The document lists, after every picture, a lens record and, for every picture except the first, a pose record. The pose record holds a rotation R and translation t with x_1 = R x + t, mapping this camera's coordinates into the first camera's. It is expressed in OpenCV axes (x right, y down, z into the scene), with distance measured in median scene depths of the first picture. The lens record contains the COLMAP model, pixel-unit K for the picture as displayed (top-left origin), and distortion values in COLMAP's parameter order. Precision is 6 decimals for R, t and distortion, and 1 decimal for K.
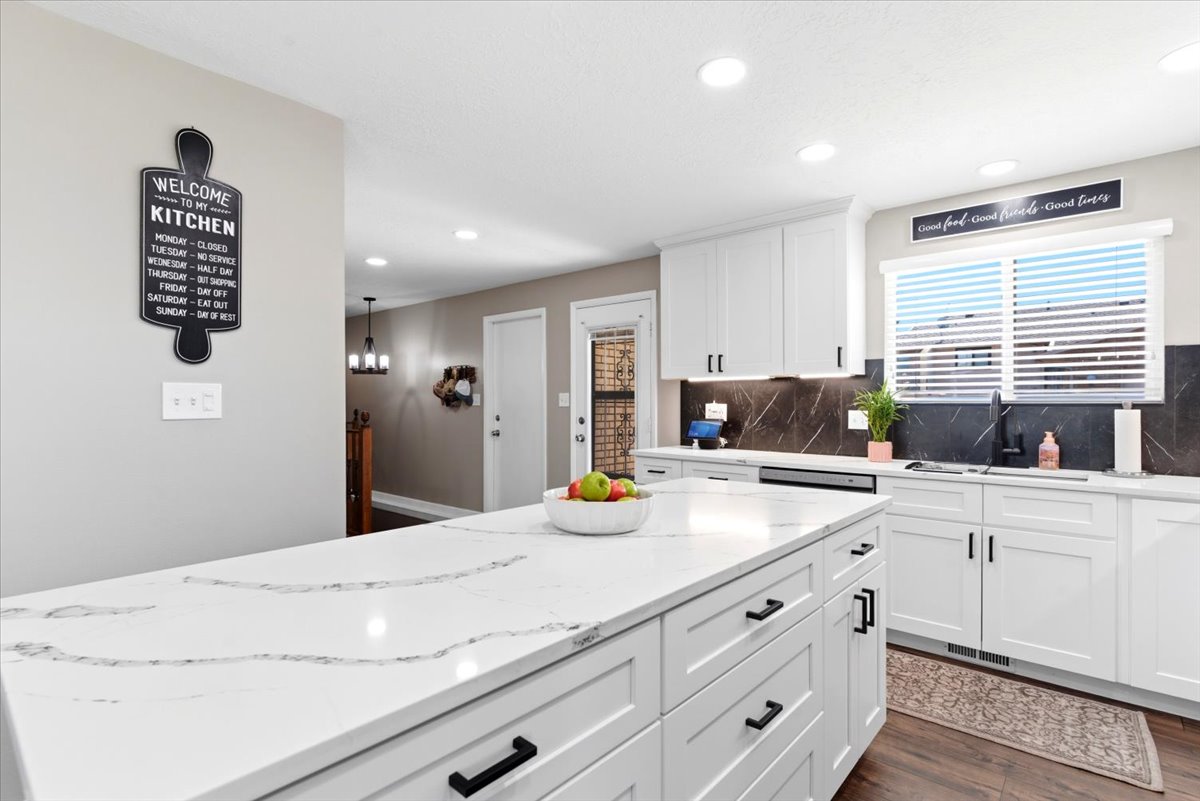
lens RADIAL K [[571.5, 0, 596.0], [0, 571.5, 402.0], [0, 0, 1]] dist [-0.002254, 0.000066]
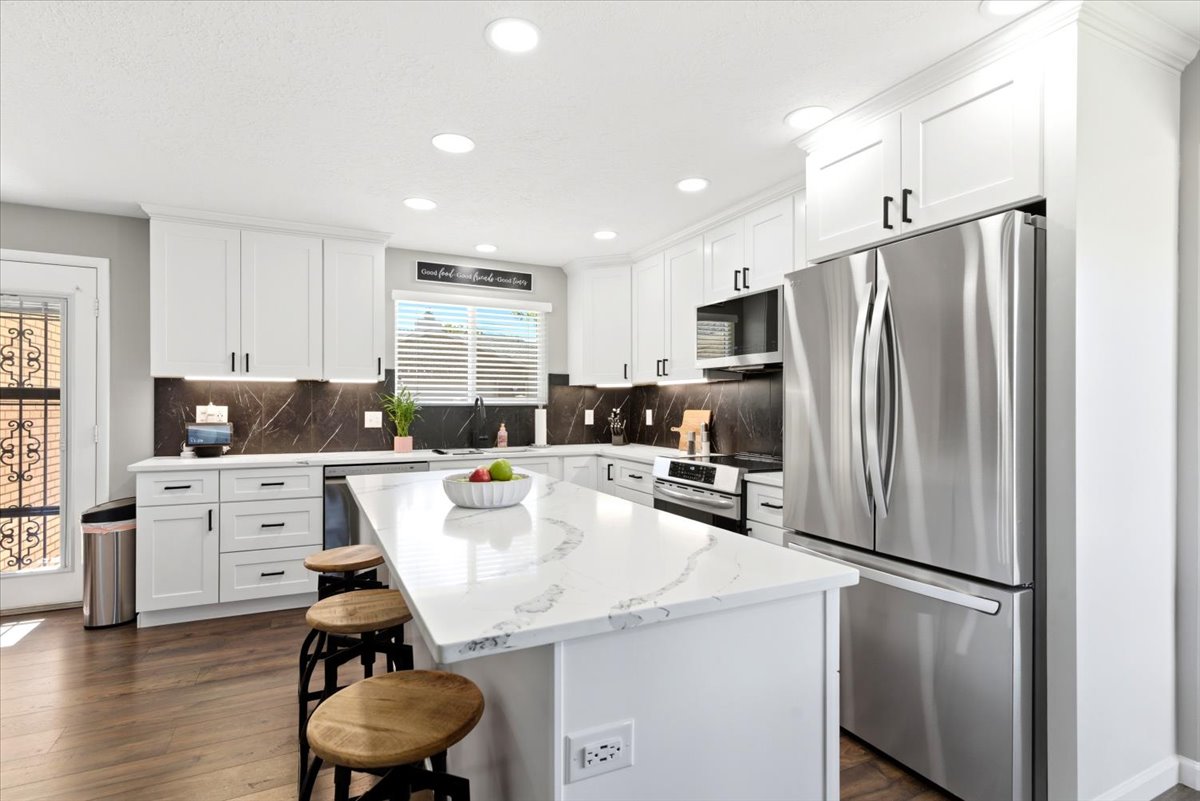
lens RADIAL K [[571.5, 0, 596.0], [0, 571.5, 402.0], [0, 0, 1]] dist [-0.002254, 0.000066]
pose [[0.389413, 0.006945, 0.921037, -0.467197], [-0.002761, 0.999976, -0.006373, 0.001232], [-0.921059, -0.000061, 0.389423, 0.127113]]
